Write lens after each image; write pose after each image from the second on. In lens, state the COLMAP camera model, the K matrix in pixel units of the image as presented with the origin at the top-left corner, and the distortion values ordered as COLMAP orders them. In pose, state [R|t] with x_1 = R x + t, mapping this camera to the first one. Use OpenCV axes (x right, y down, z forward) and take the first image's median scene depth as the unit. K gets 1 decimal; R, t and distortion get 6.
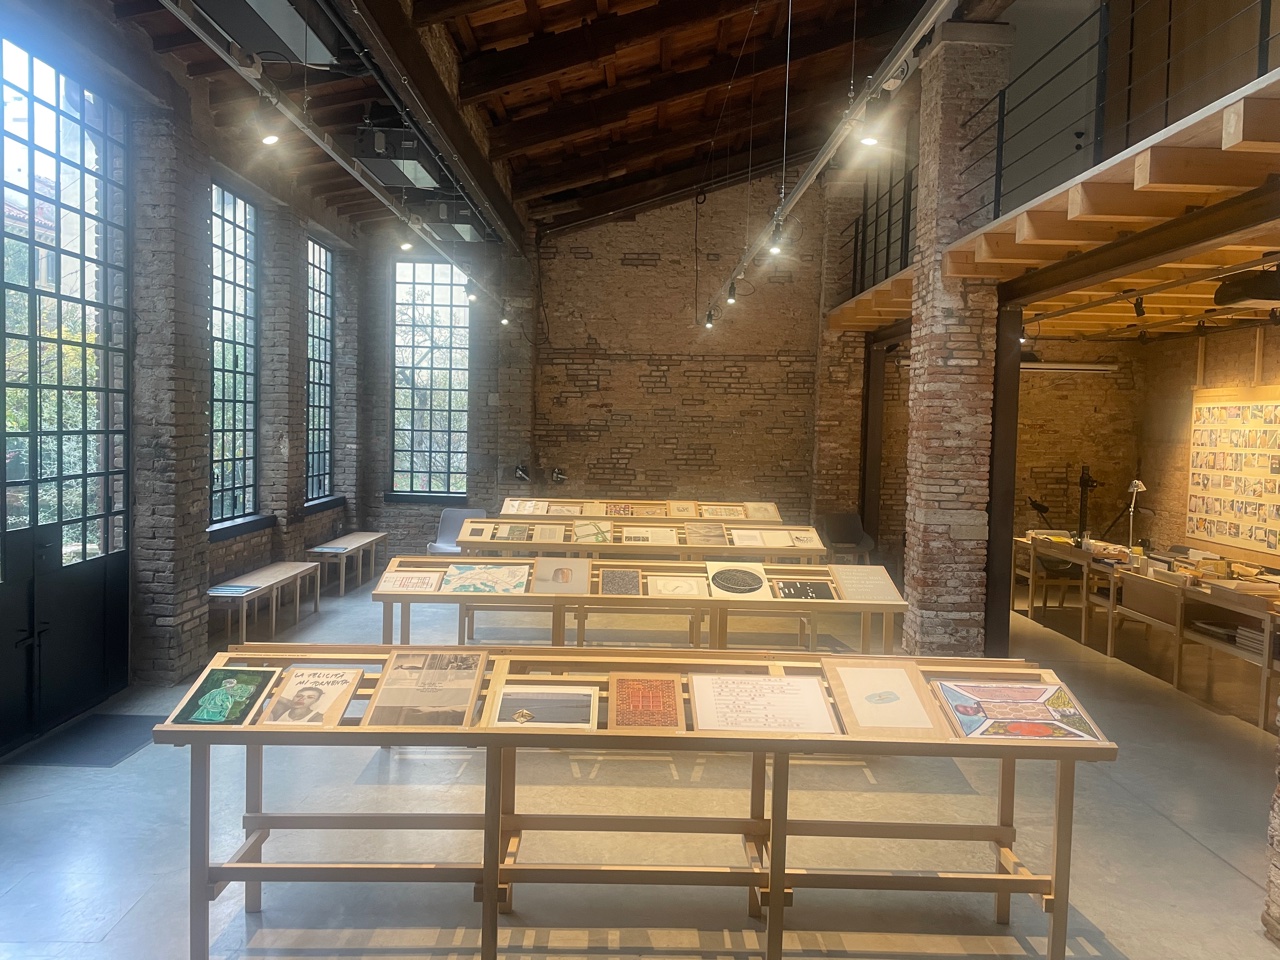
lens RADIAL K [[1036.6, 0, 638.9], [0, 1036.6, 475.8], [0, 0, 1]] dist [0.058564, -0.038035]
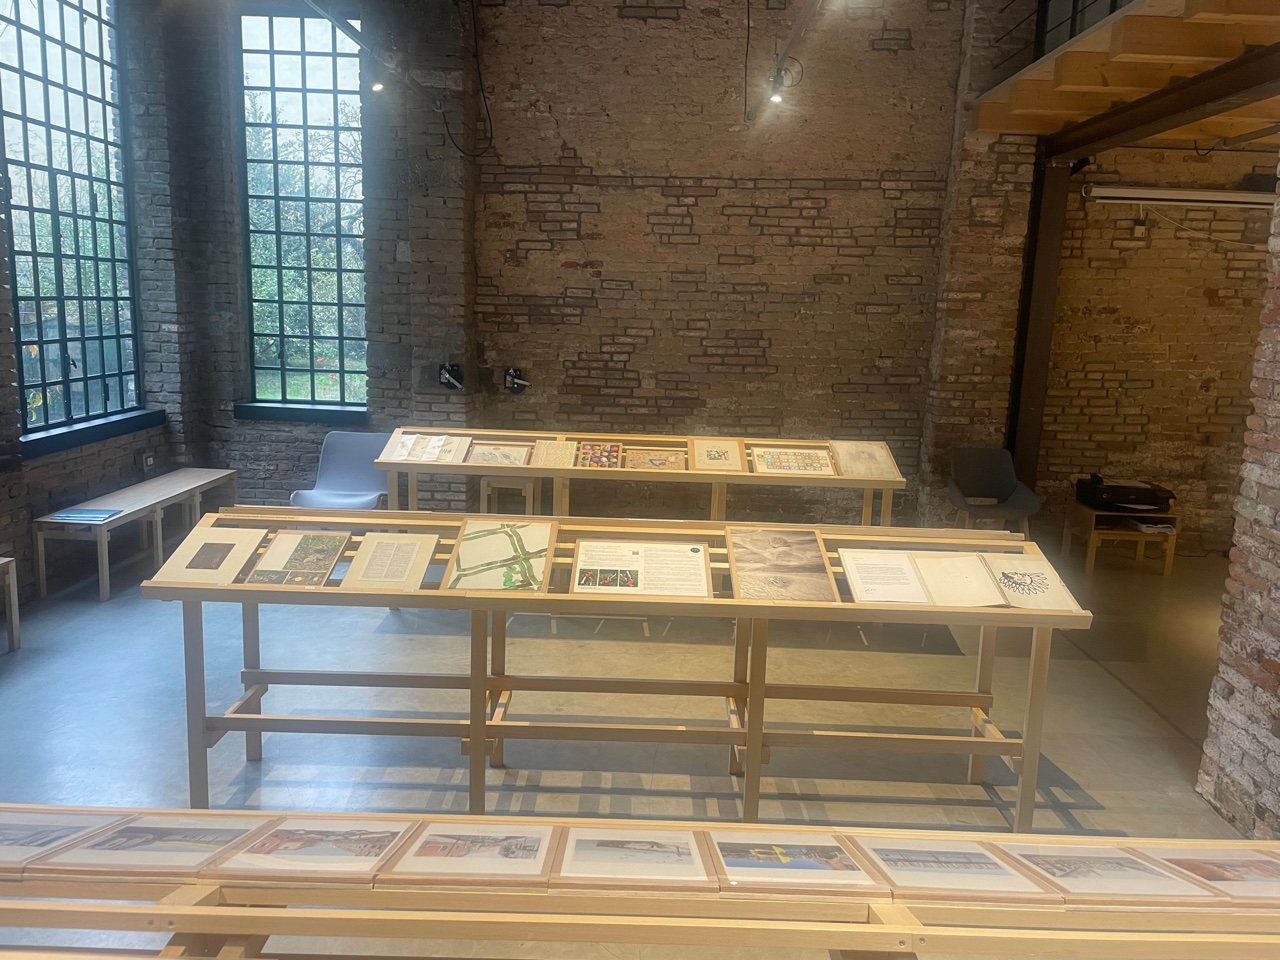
lens RADIAL K [[1036.6, 0, 640.8], [0, 1036.6, 482.0], [0, 0, 1]] dist [0.058564, -0.038035]
pose [[0.999666, 0.012500, -0.022602, 0.012243], [-0.009641, 0.992426, 0.122464, -0.016164], [0.023962, -0.122206, 0.992215, 0.384611]]
